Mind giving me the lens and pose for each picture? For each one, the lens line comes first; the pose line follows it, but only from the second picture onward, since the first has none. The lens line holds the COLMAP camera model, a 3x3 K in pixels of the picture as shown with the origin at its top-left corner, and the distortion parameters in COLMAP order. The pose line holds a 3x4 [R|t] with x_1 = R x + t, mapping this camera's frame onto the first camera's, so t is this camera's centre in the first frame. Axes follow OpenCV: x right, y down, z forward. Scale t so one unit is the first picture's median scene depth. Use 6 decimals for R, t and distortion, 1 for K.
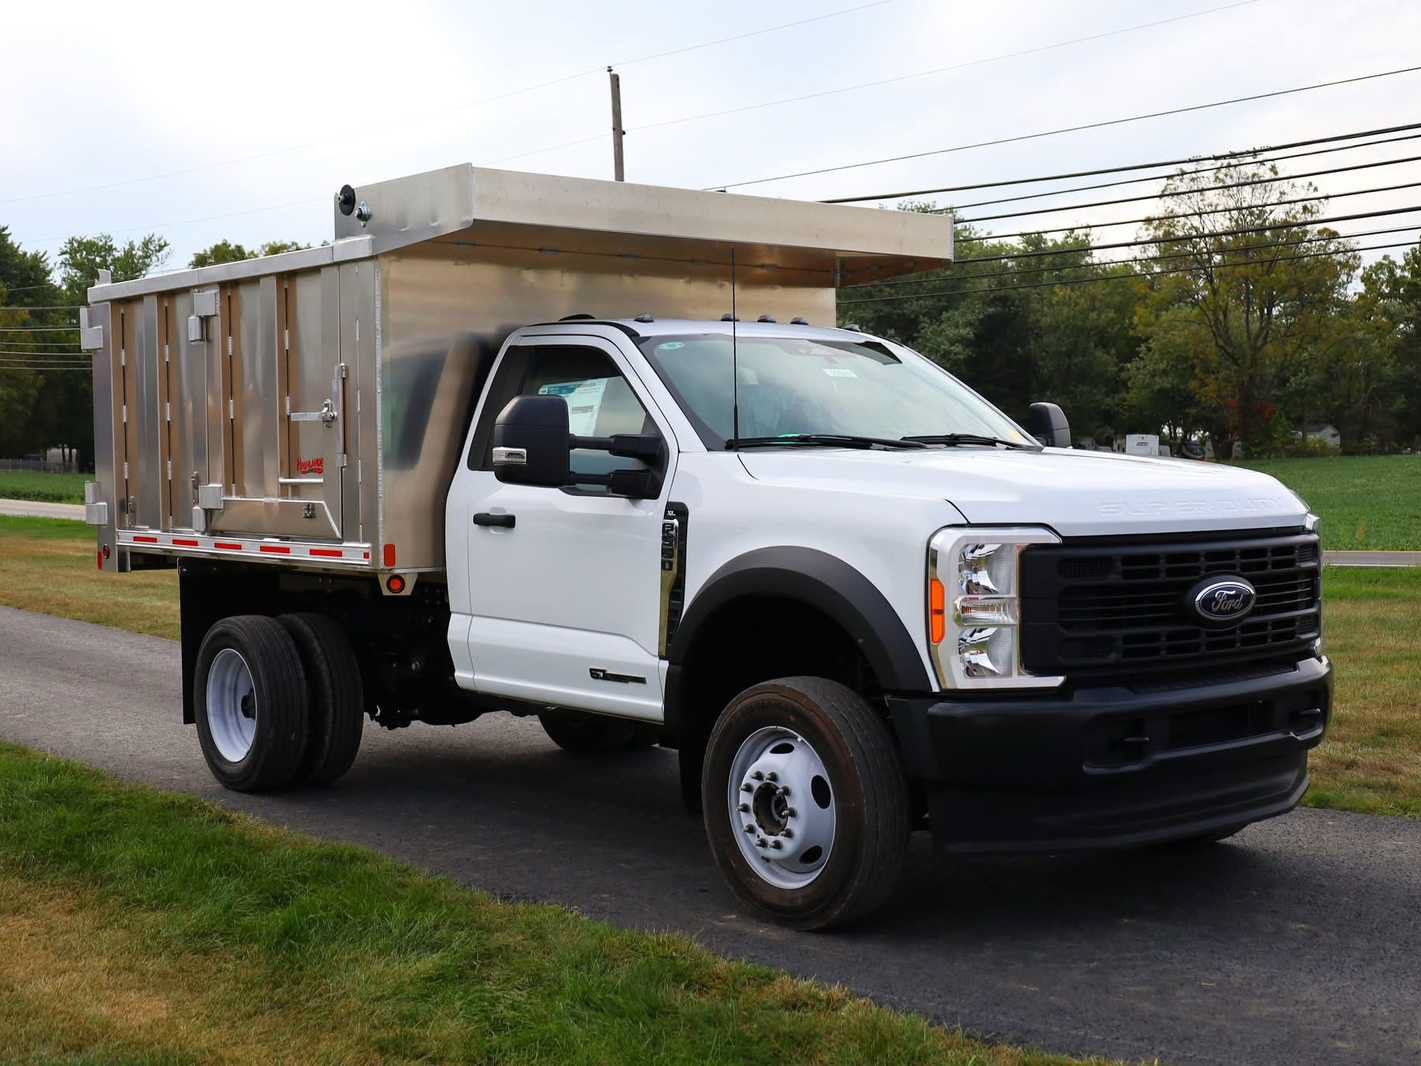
lens RADIAL K [[1961.9, 0, 711.1], [0, 1961.9, 604.8], [0, 0, 1]] dist [0.109940, -0.567833]
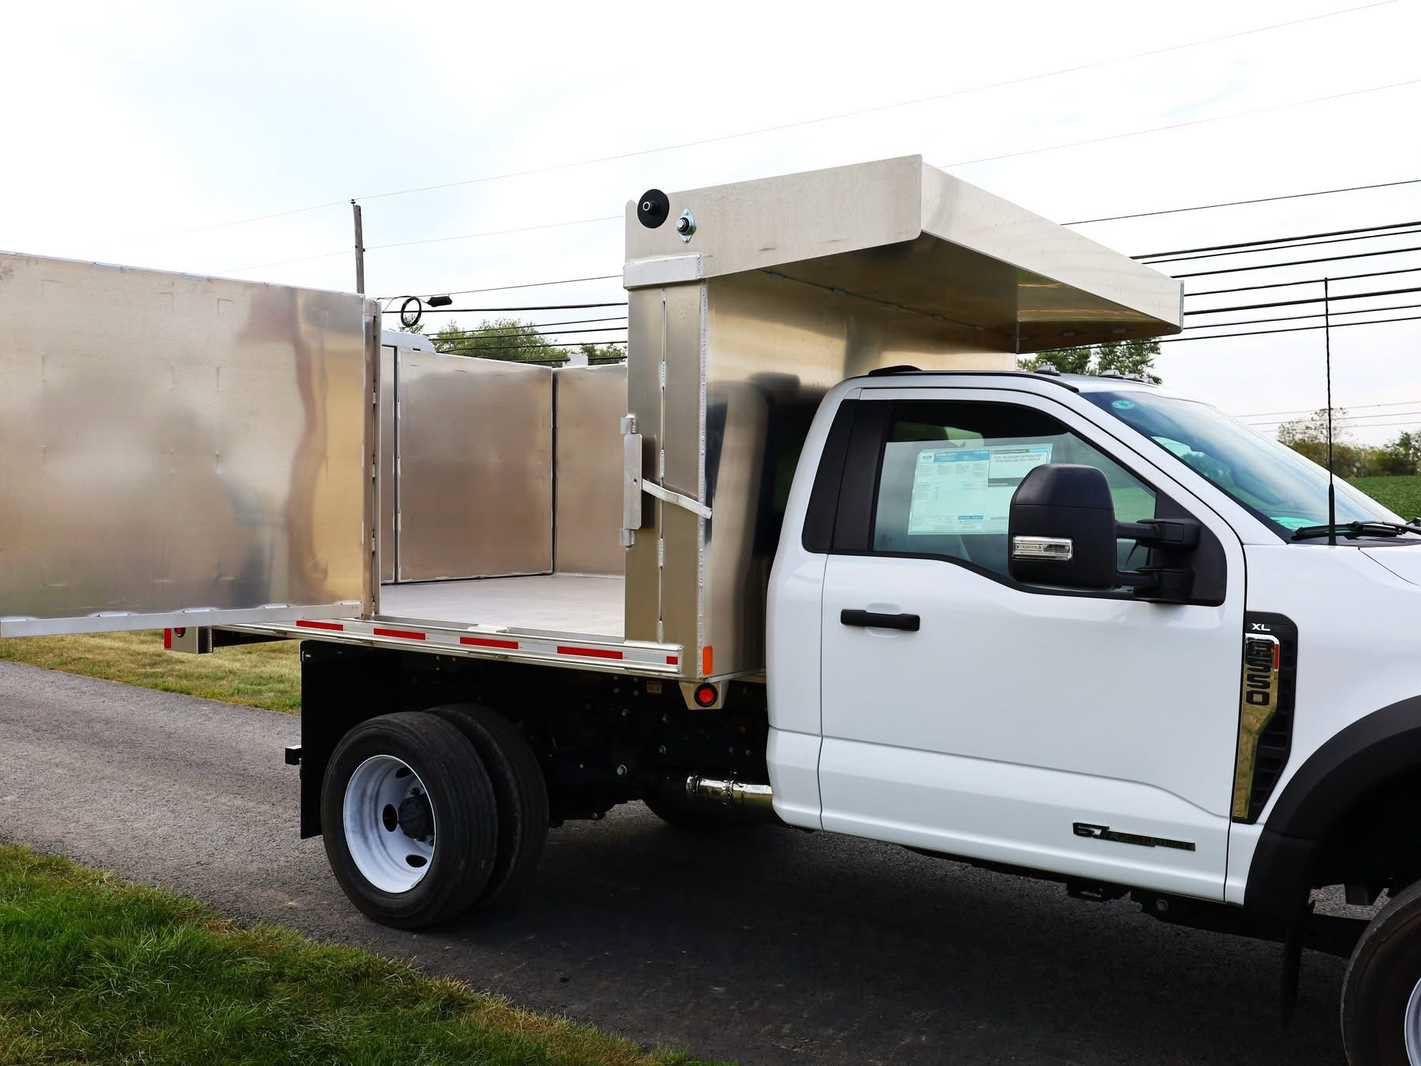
lens RADIAL K [[1320.8, 0, 725.6], [0, 1320.8, 533.1], [0, 0, 1]] dist [-0.001239, -0.105386]
pose [[0.960777, 0.005638, 0.277263, -0.303361], [0.006561, 0.999051, -0.043051, -0.053315], [-0.277243, 0.043181, 0.959829, 0.493193]]
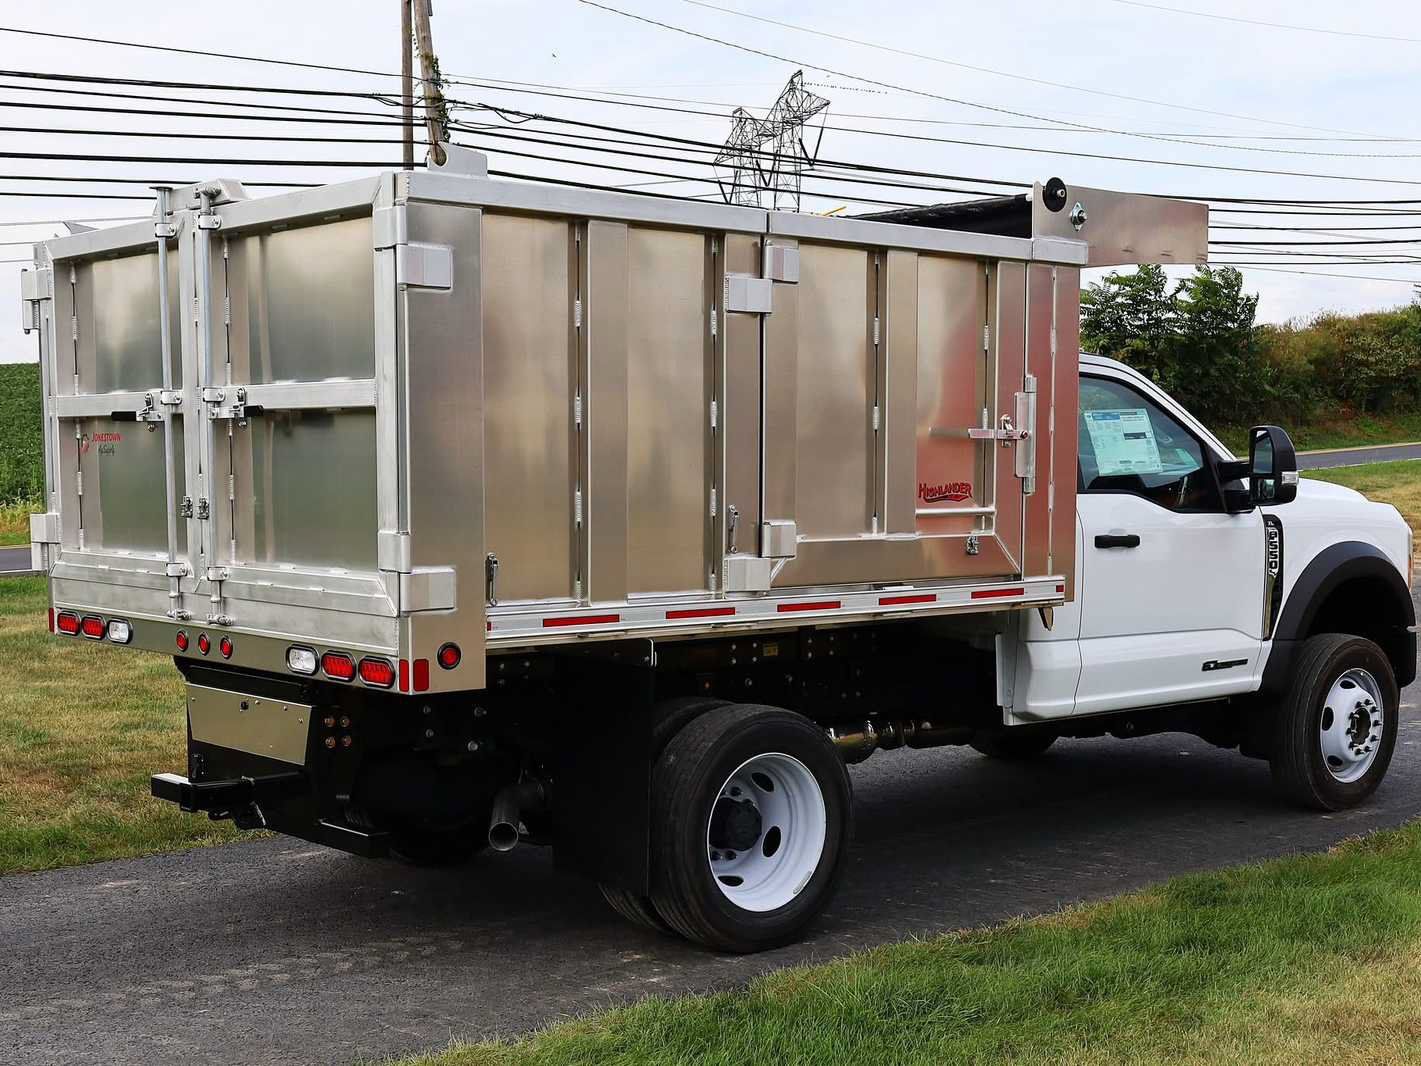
lens RADIAL K [[1959.9, 0, 711.3], [0, 1959.9, 676.8], [0, 0, 1]] dist [-0.093985, -0.011145]
pose [[-0.026822, -0.108468, 0.993738, -1.084536], [0.072735, 0.991249, 0.110160, -0.096932], [-0.996991, 0.075234, -0.018698, 1.192041]]
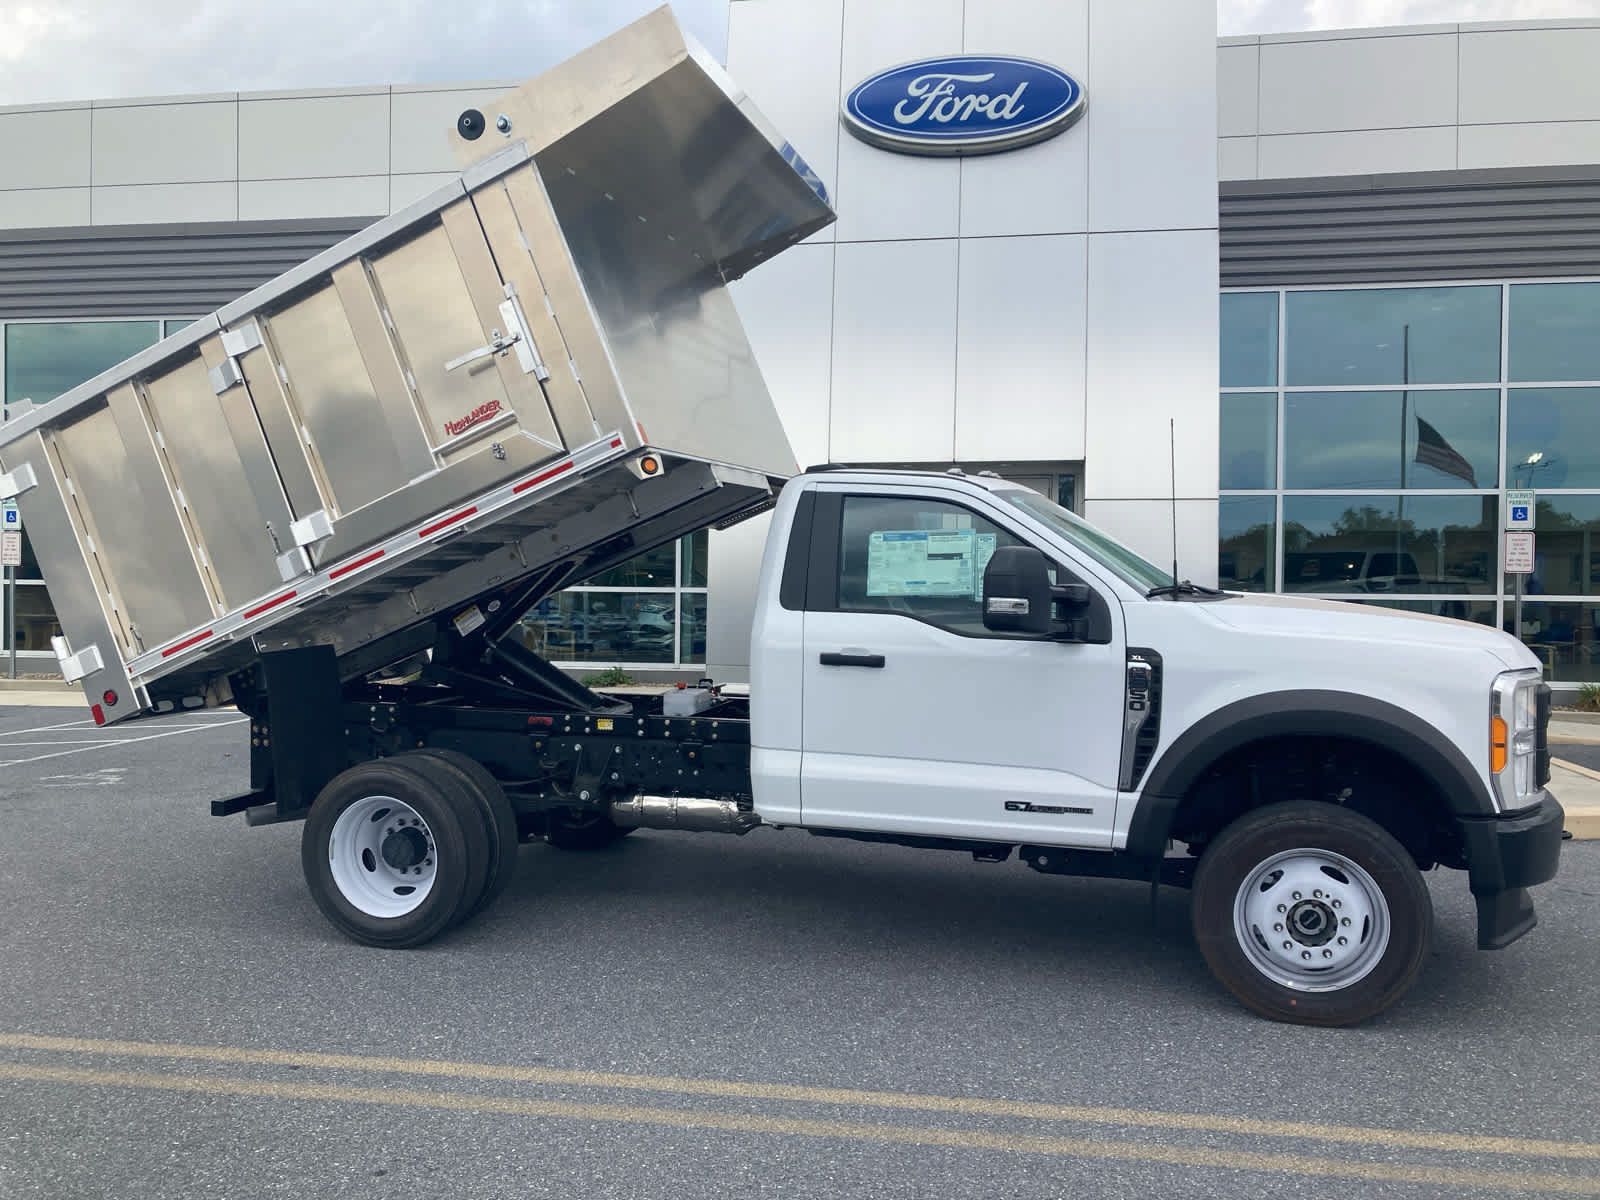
lens RADIAL K [[1297.8, 0, 800.8], [0, 1297.8, 610.0], [0, 0, 1]] dist [0.045674, -0.051294]
pose [[0.809759, -0.012595, 0.586627, -0.512970], [0.026904, 0.999515, -0.015678, -0.057541], [-0.586145, 0.028478, 0.809706, 0.446511]]
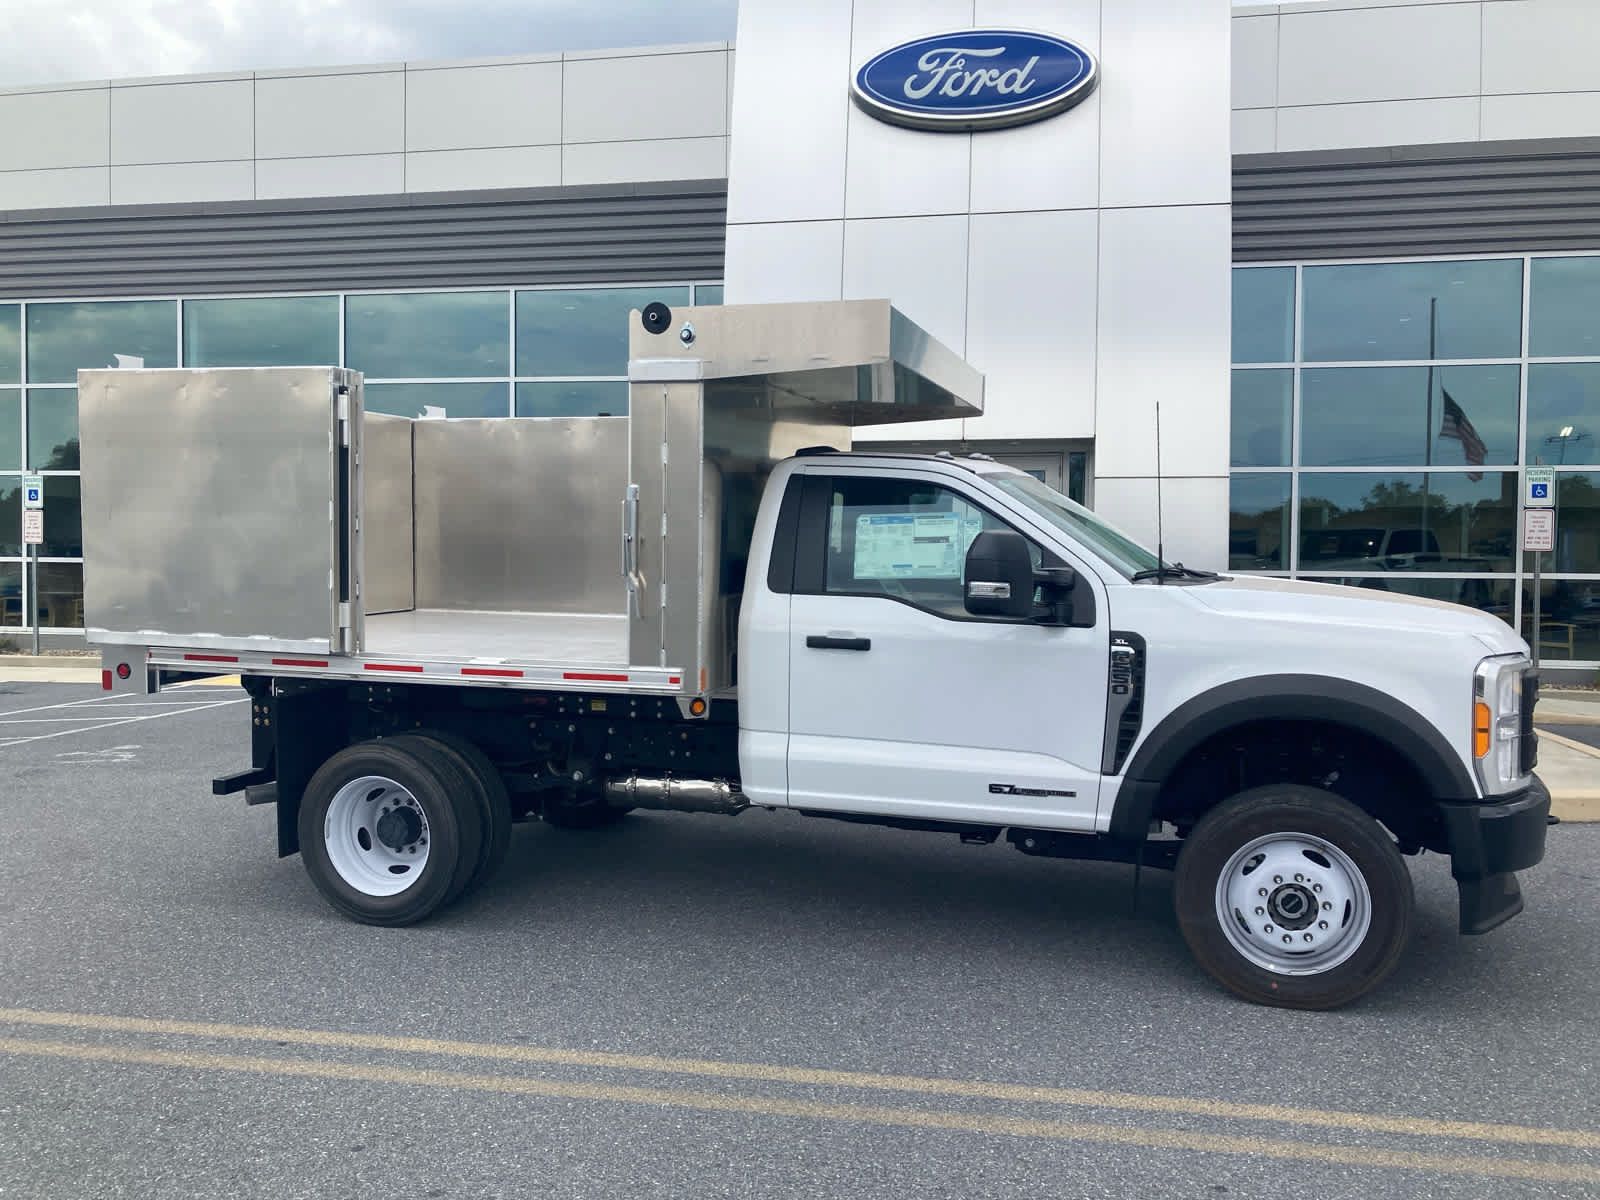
lens RADIAL K [[1301.5, 0, 800.6], [0, 1301.5, 603.7], [0, 0, 1]] dist [0.038375, -0.040886]
pose [[0.820869, -0.020462, 0.570750, -0.499199], [0.026320, 0.999652, -0.002016, -0.060991], [-0.570510, 0.016677, 0.821121, 0.431700]]
